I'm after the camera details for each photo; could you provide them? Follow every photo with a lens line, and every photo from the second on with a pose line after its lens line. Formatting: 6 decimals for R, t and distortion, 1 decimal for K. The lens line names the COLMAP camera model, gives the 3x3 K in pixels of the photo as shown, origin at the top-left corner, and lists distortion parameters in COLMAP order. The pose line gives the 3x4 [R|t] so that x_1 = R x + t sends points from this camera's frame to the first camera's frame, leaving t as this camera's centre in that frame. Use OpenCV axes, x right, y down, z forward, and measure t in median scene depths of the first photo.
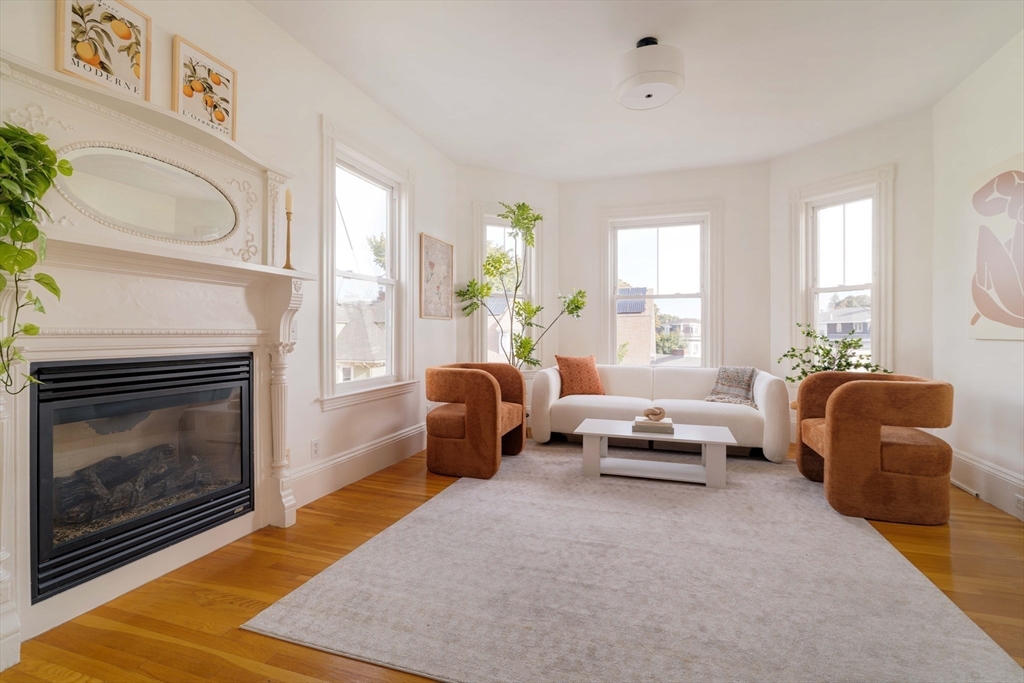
lens RADIAL K [[466.7, 0, 512.0], [0, 466.7, 341.5], [0, 0, 1]] dist [0.000635, -0.000030]
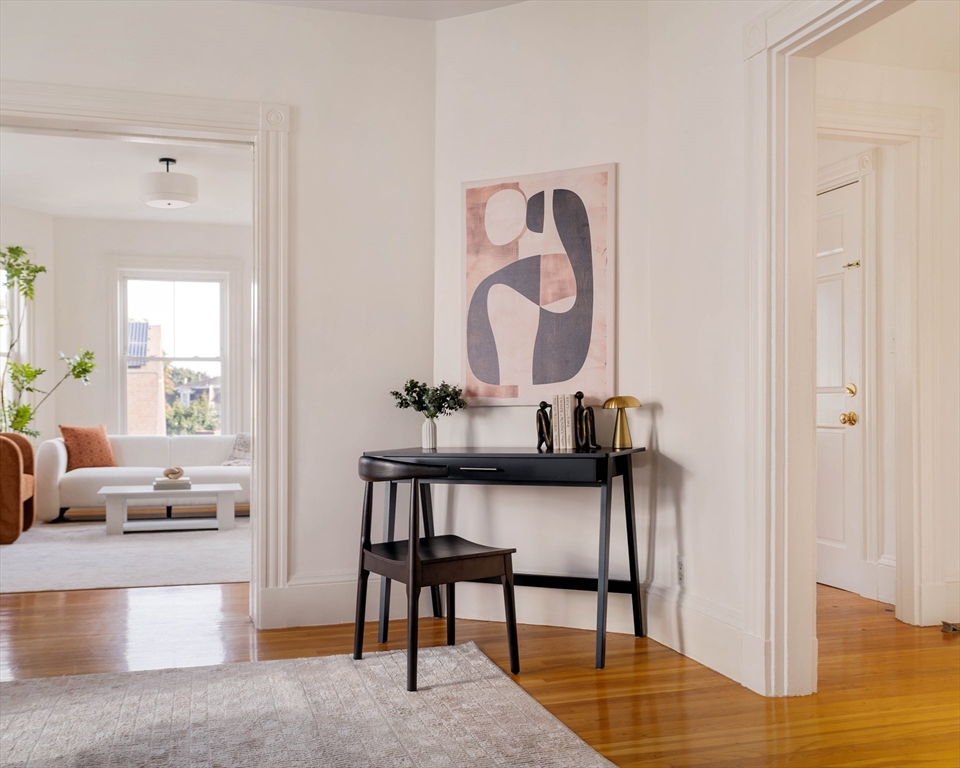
lens RADIAL K [[993.2, 0, 480.0], [0, 993.2, 384.0], [0, 0, 1]] dist [-0.019314, -0.038456]
pose [[0.820191, 0.007784, 0.572036, -0.320798], [0.014520, 0.999302, -0.034418, 0.027917], [-0.571905, 0.036535, 0.819506, -0.972356]]
